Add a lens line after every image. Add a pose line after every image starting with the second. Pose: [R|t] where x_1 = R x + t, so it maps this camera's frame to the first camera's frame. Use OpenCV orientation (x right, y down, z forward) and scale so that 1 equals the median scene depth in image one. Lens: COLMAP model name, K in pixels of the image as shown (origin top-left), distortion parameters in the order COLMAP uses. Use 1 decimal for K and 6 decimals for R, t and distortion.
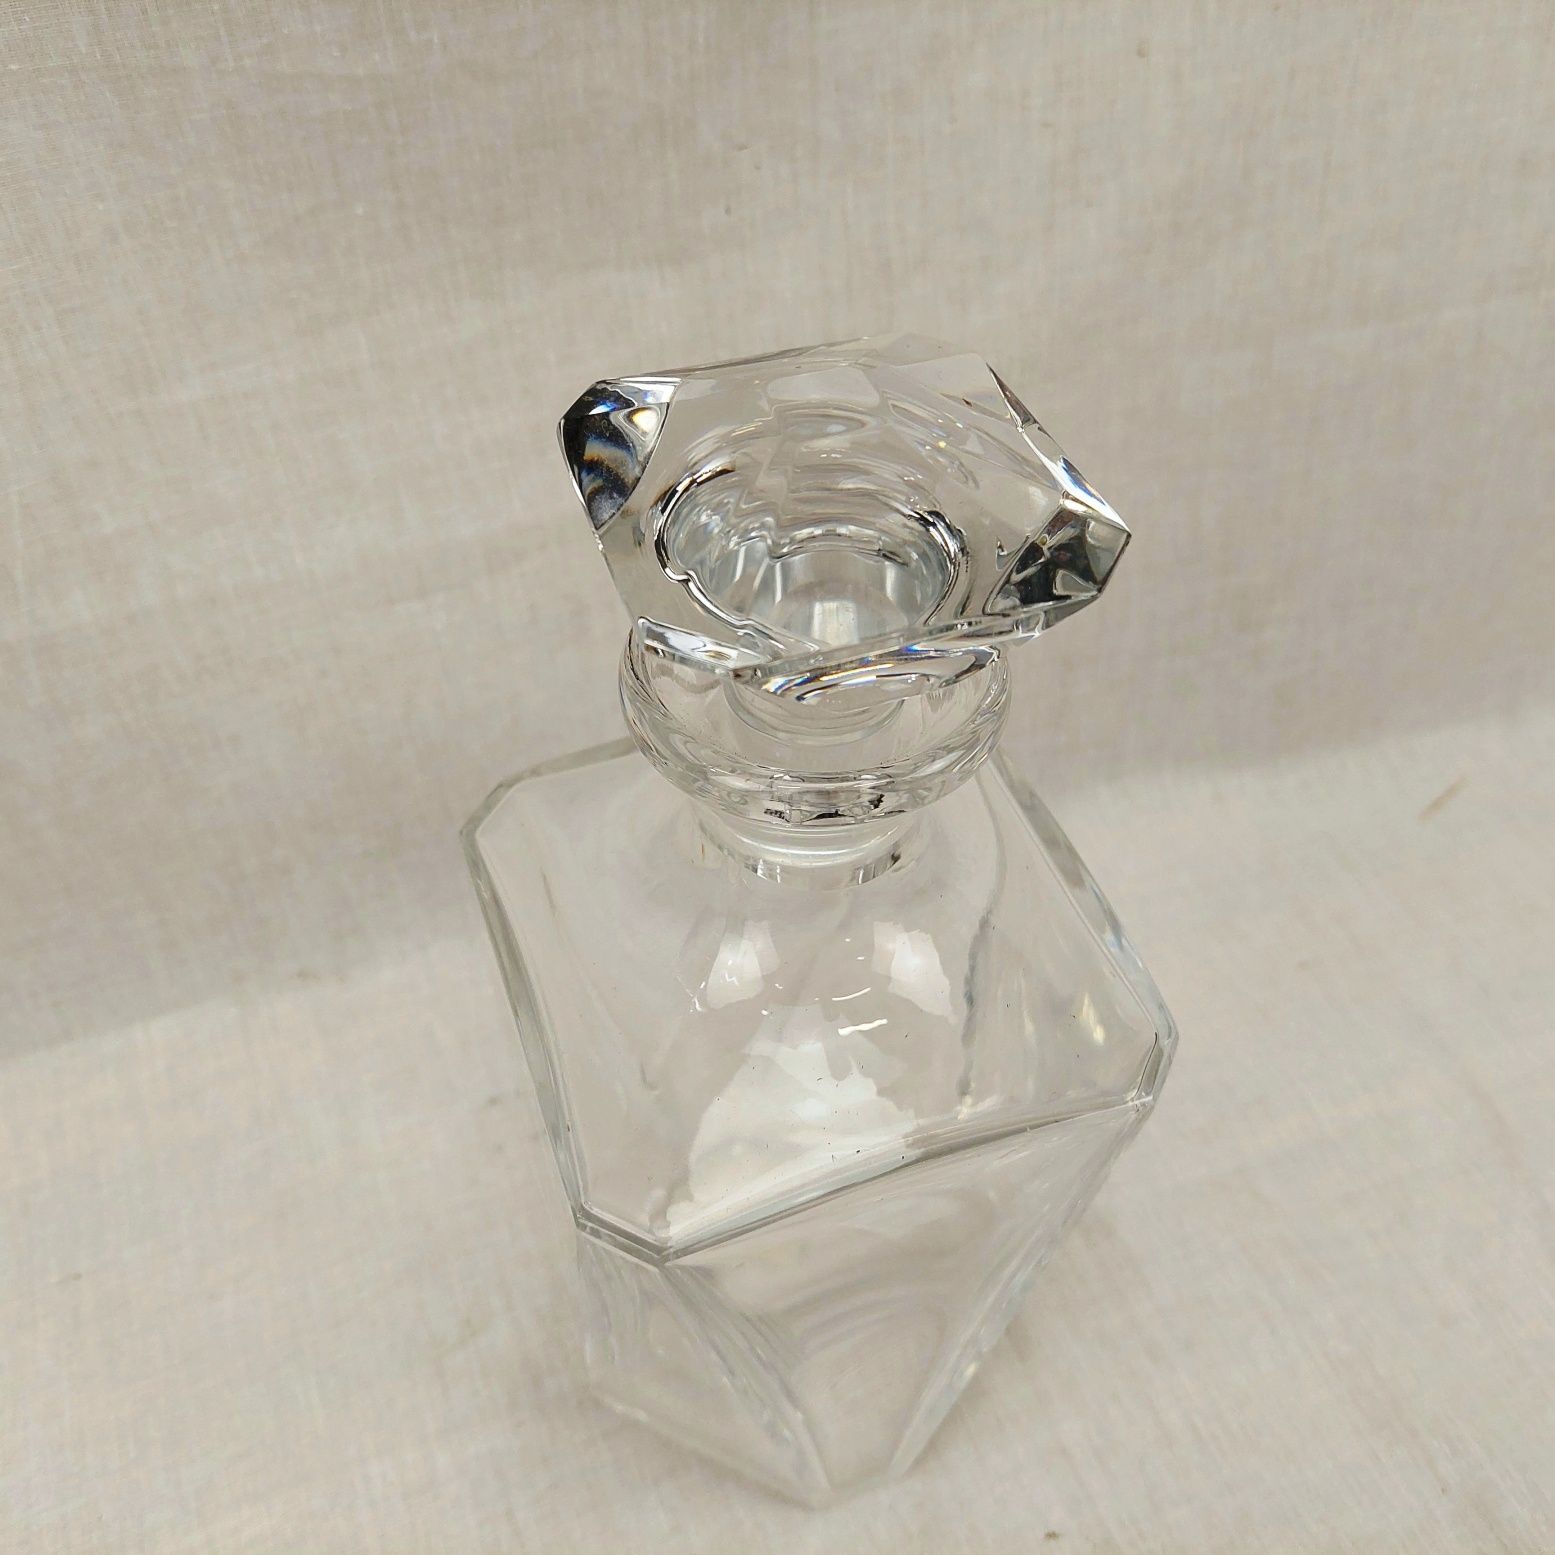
lens RADIAL K [[1575.7, 0, 797.7], [0, 1575.7, 780.3], [0, 0, 1]] dist [0.052945, -0.094417]
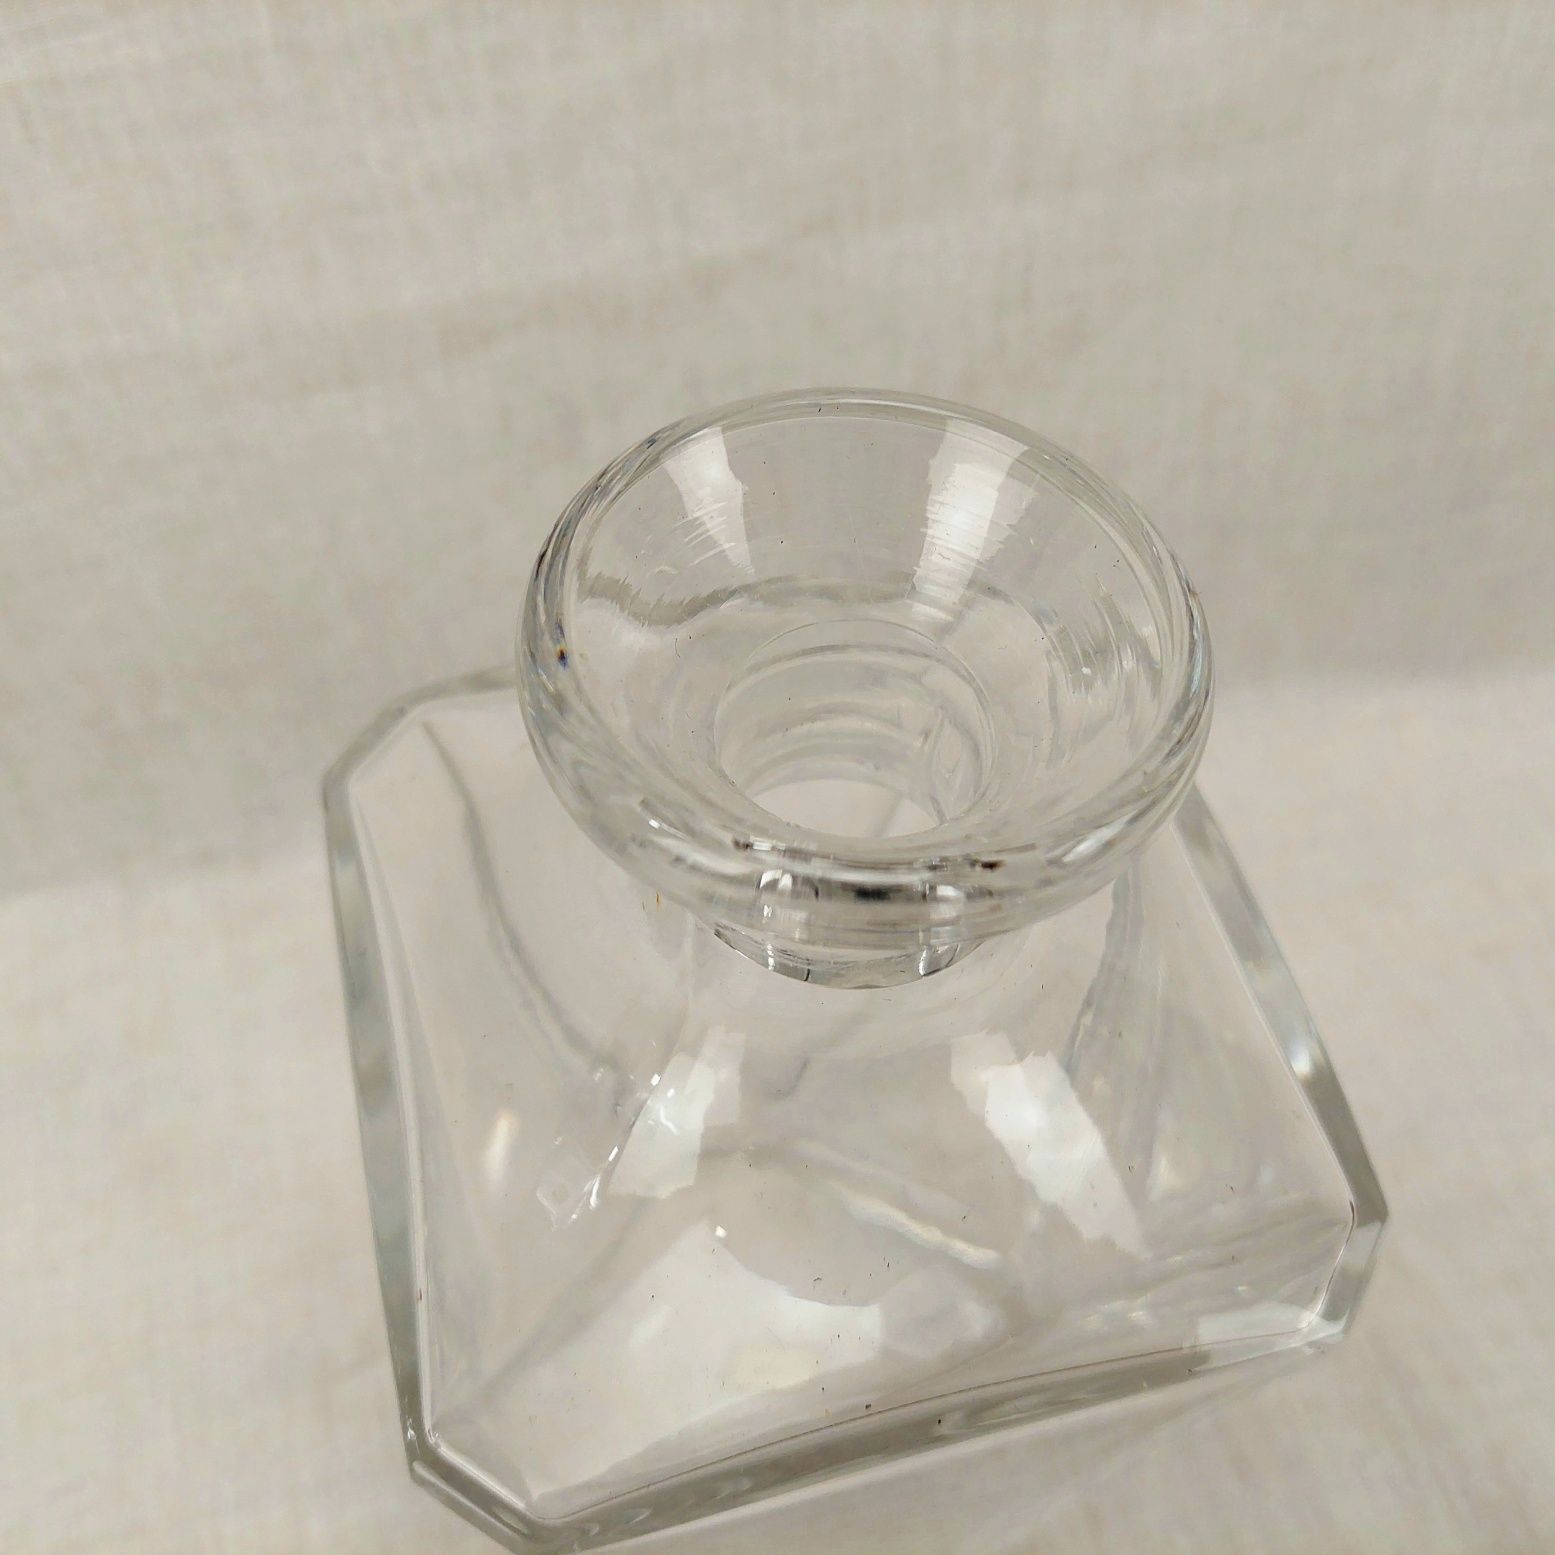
lens RADIAL K [[1603.2, 0, 777.5], [0, 1603.2, 777.5], [0, 0, 1]] dist [-0.016897, -0.009452]
pose [[0.995142, 0.087884, -0.044365, 0.005477], [-0.080644, 0.986188, 0.144669, -0.065104], [0.056467, -0.140389, 0.988485, 0.279365]]
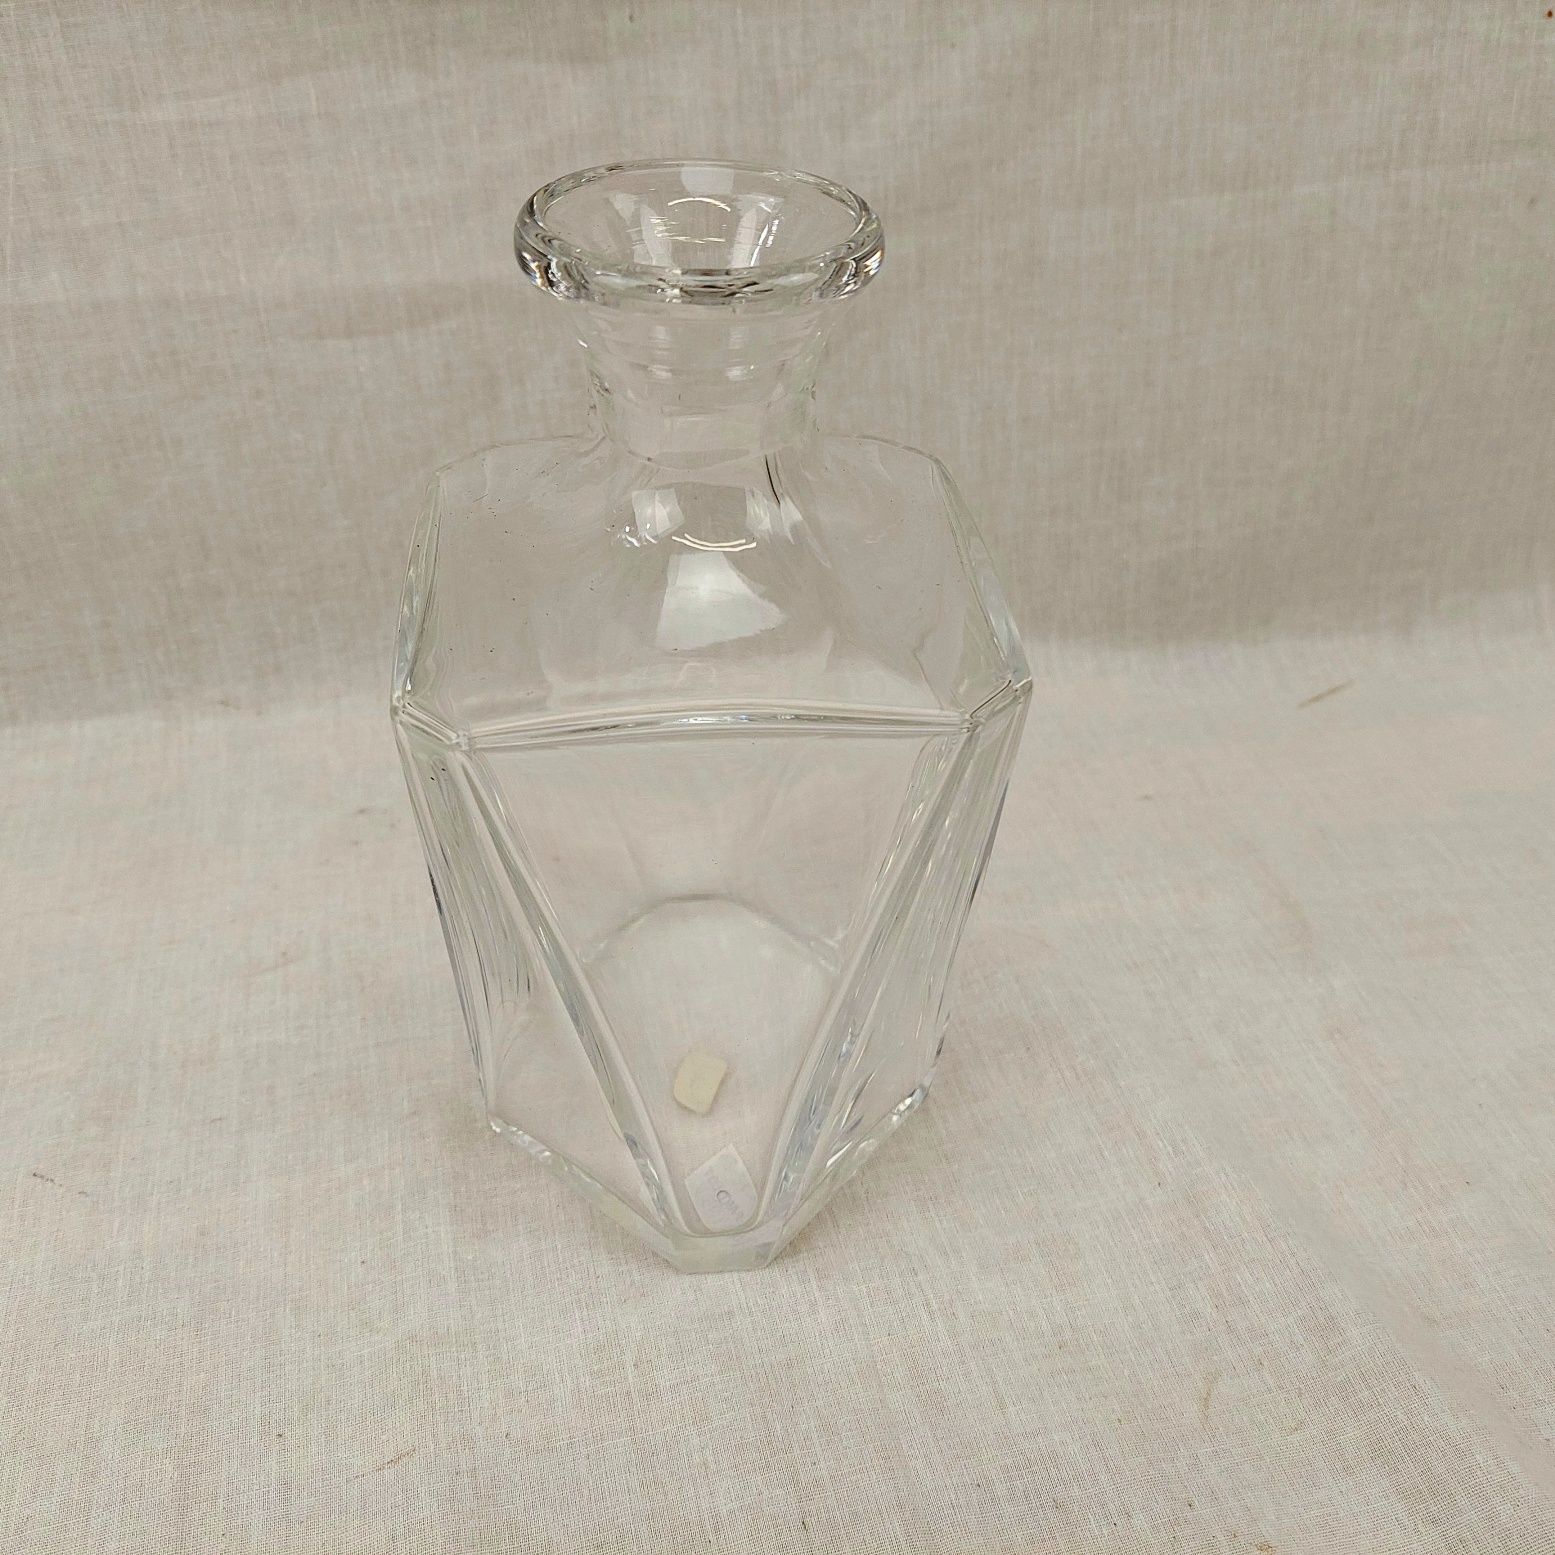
lens RADIAL K [[1561.5, 0, 777.5], [0, 1561.5, 777.5], [0, 0, 1]] dist [0.058138, -0.092012]
pose [[0.987588, 0.092327, -0.127068, 0.264817], [-0.111788, 0.981458, -0.155706, 0.367297], [0.110336, 0.167978, 0.979597, -0.045024]]
